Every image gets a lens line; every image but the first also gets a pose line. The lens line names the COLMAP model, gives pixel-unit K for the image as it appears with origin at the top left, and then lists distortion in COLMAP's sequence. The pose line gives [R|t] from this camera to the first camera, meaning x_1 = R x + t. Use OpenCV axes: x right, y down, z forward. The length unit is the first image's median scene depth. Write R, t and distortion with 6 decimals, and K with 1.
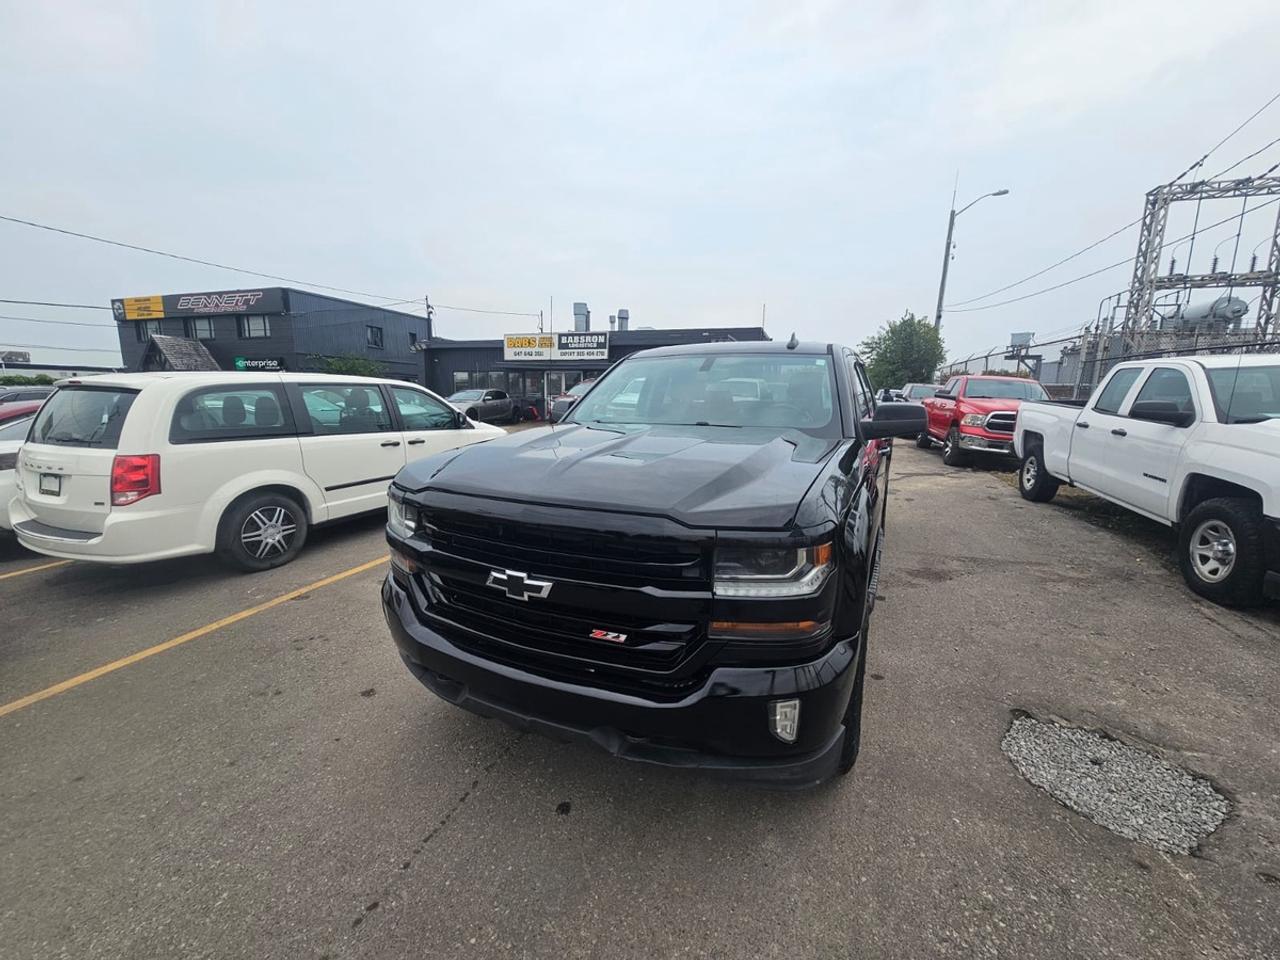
lens RADIAL K [[520.7, 0, 642.2], [0, 520.7, 487.9], [0, 0, 1]] dist [-0.000157, -0.002140]
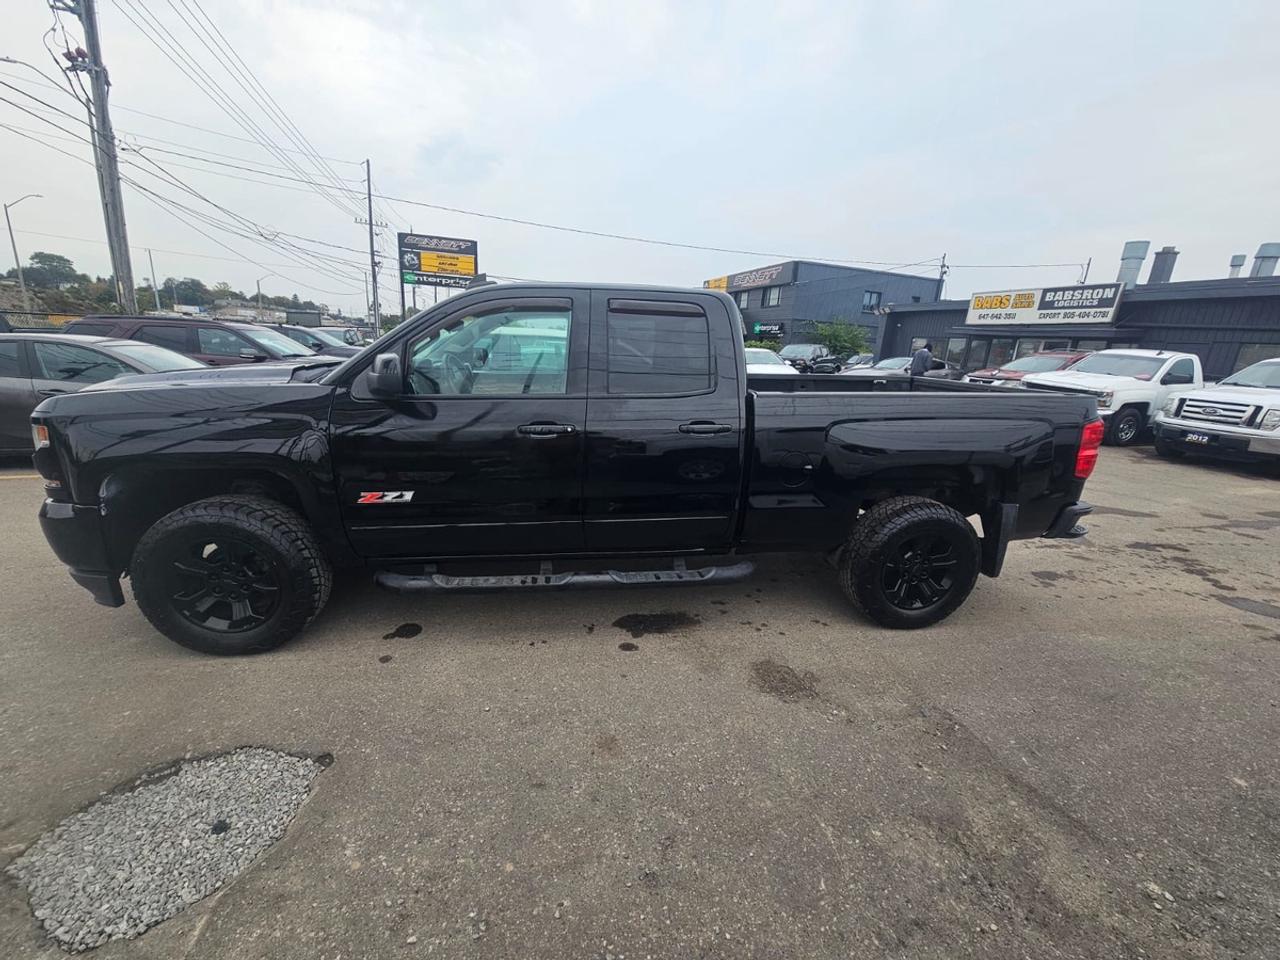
lens RADIAL K [[520.6, 0, 640.2], [0, 520.6, 487.2], [0, 0, 1]] dist [-0.001915, -0.000361]
pose [[0.561006, 0.244661, -0.790831, 0.627868], [-0.198835, 0.967185, 0.158170, -0.073337], [0.803578, 0.068511, 0.591243, 0.371077]]
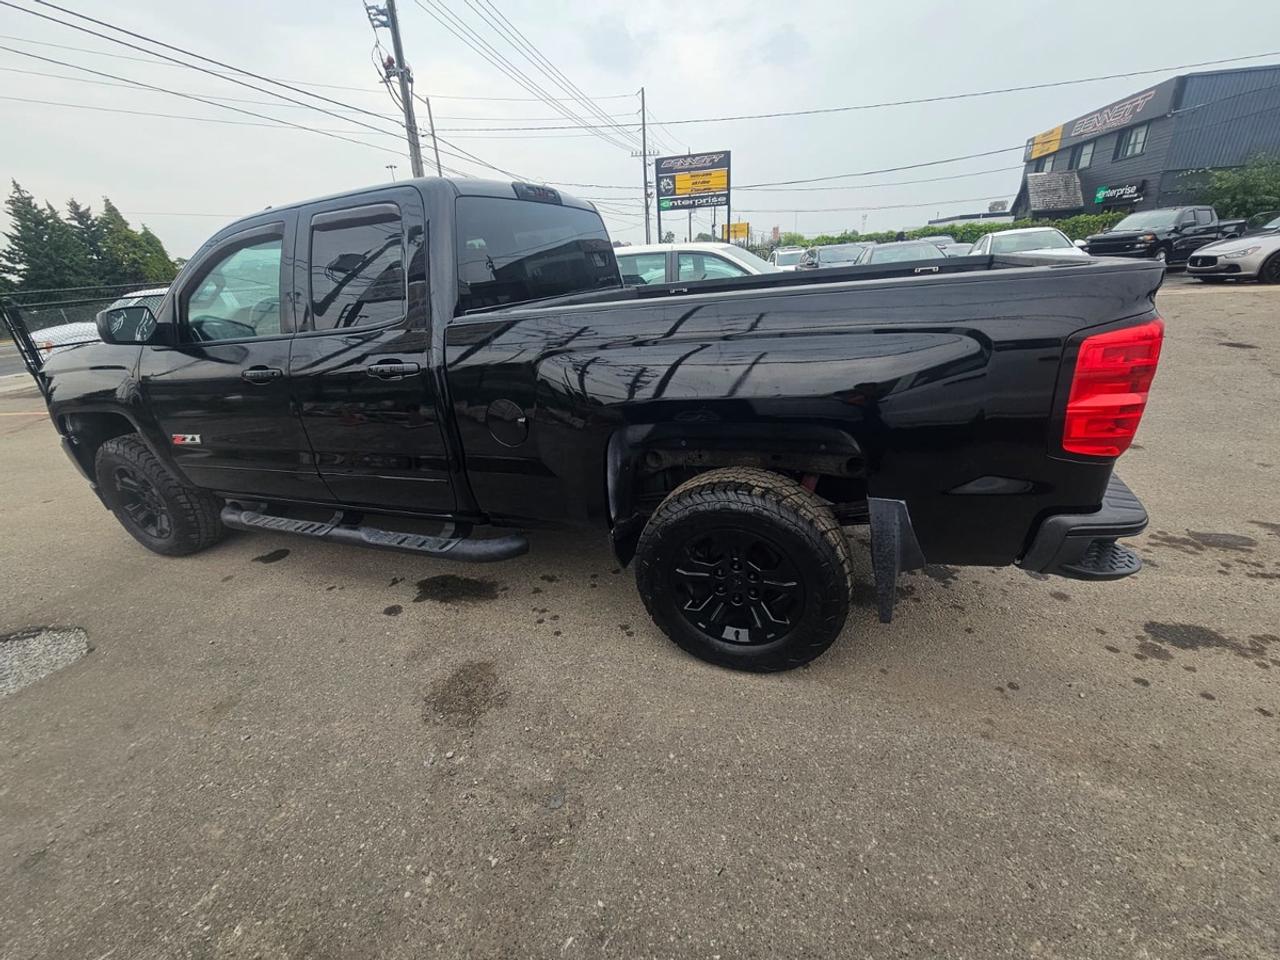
lens RADIAL K [[520.5, 0, 640.9], [0, 520.5, 487.3], [0, 0, 1]] dist [0.000798, -0.001892]
pose [[0.089898, 0.385768, -0.918206, 0.662869], [-0.113021, 0.919935, 0.375429, -0.138061], [0.989517, 0.070026, 0.126300, 0.791172]]
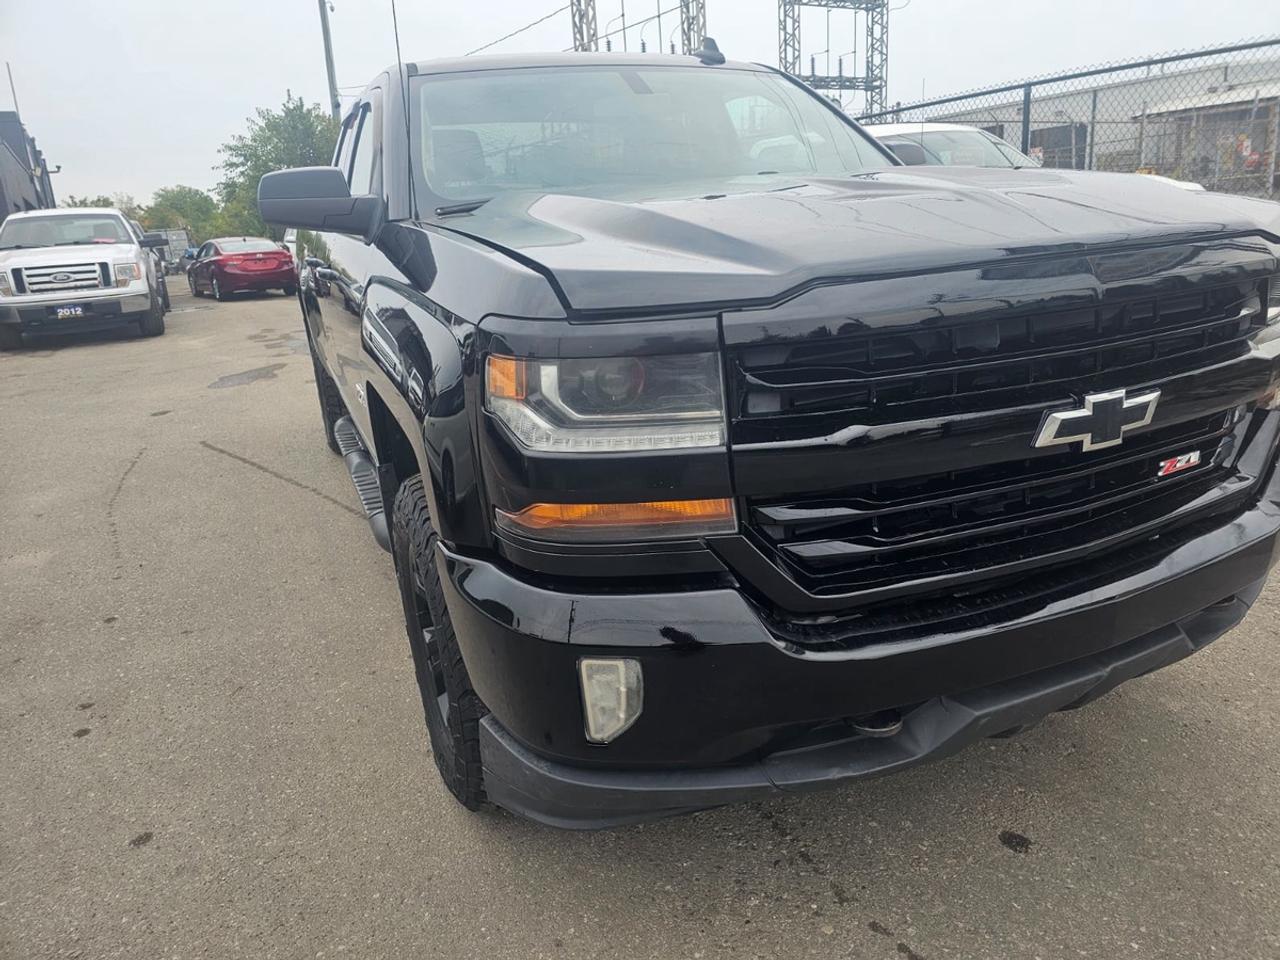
lens RADIAL K [[877.9, 0, 640.3], [0, 877.9, 462.1], [0, 0, 1]] dist [0.004172, 0.000498]
pose [[0.645109, -0.250422, 0.721889, -0.314289], [0.205623, 0.966813, 0.151633, 0.001445], [-0.735903, 0.050618, 0.675192, 0.206877]]
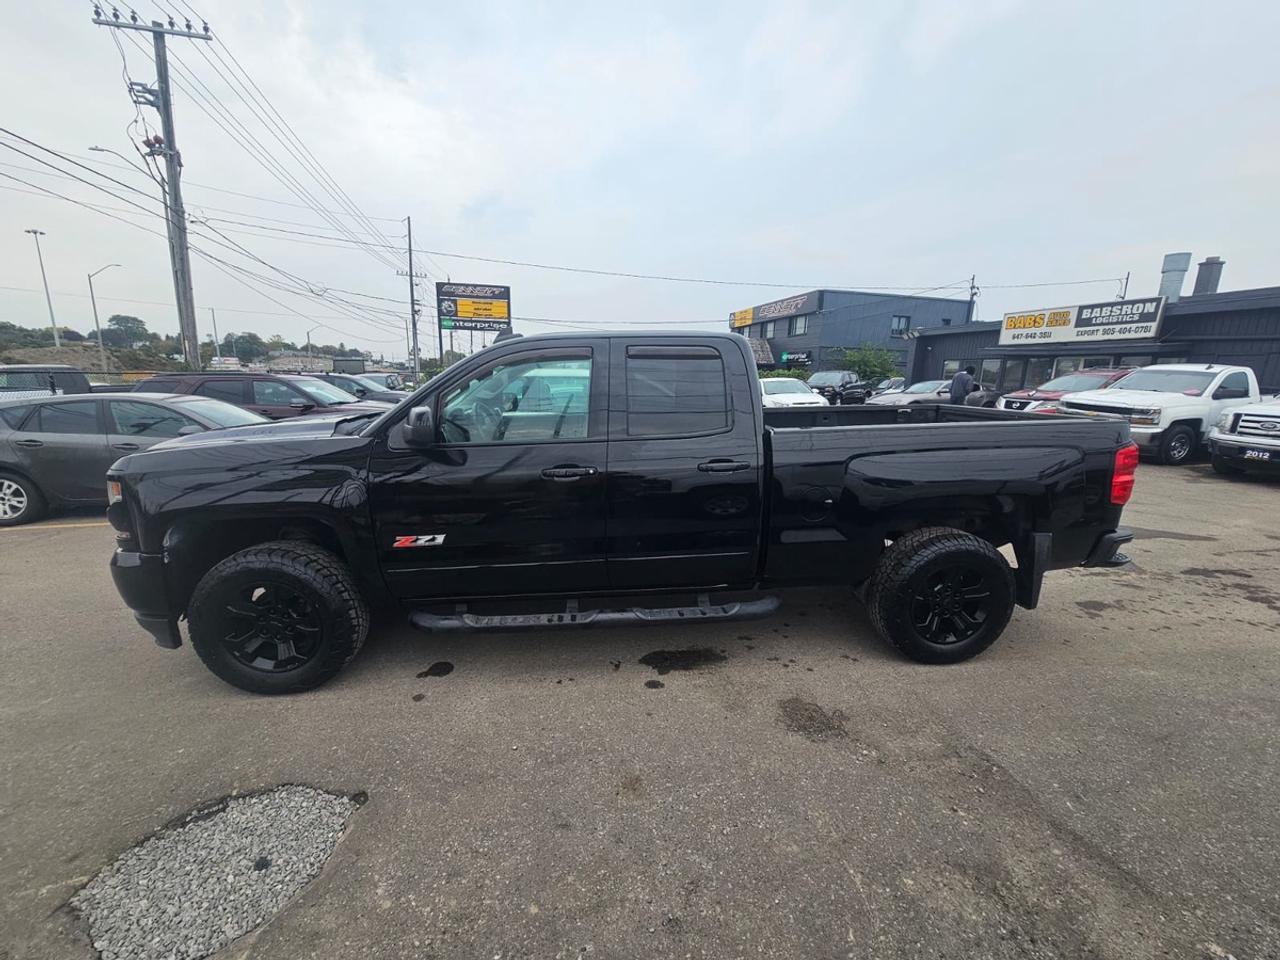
lens RADIAL K [[520.6, 0, 640.2], [0, 520.6, 487.2], [0, 0, 1]] dist [-0.001915, -0.000361]
pose [[0.515798, 0.182784, -0.836984, 0.641086], [-0.166294, 0.979754, 0.111483, -0.083143], [0.840416, 0.081683, 0.535751, 0.372199]]
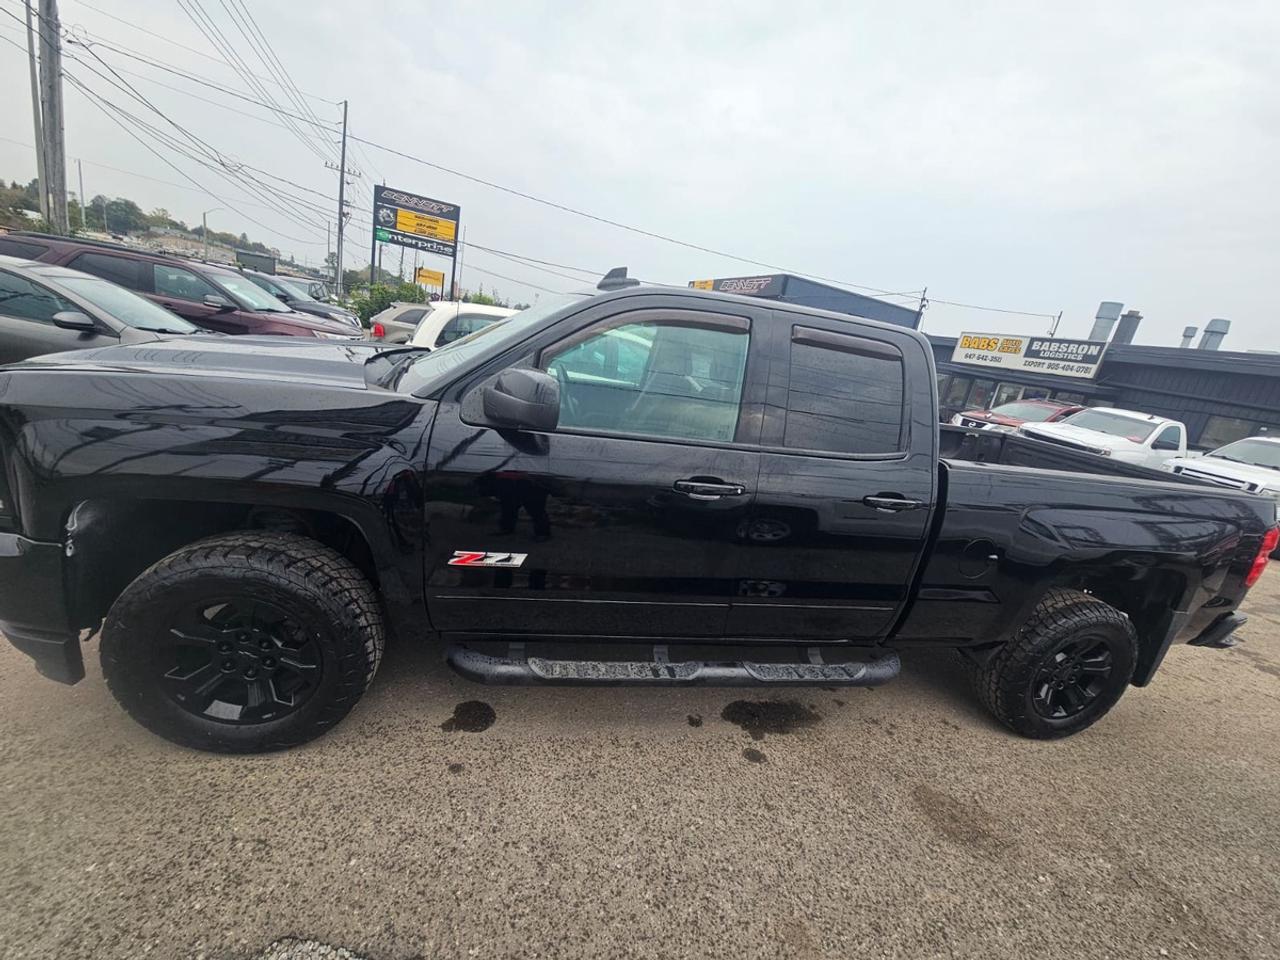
lens RADIAL K [[520.7, 0, 642.2], [0, 520.7, 487.9], [0, 0, 1]] dist [-0.000157, -0.002140]
pose [[0.603860, 0.315270, -0.732091, 0.452019], [-0.309982, 0.939041, 0.148705, -0.071518], [0.734346, 0.137138, 0.664778, 0.312497]]
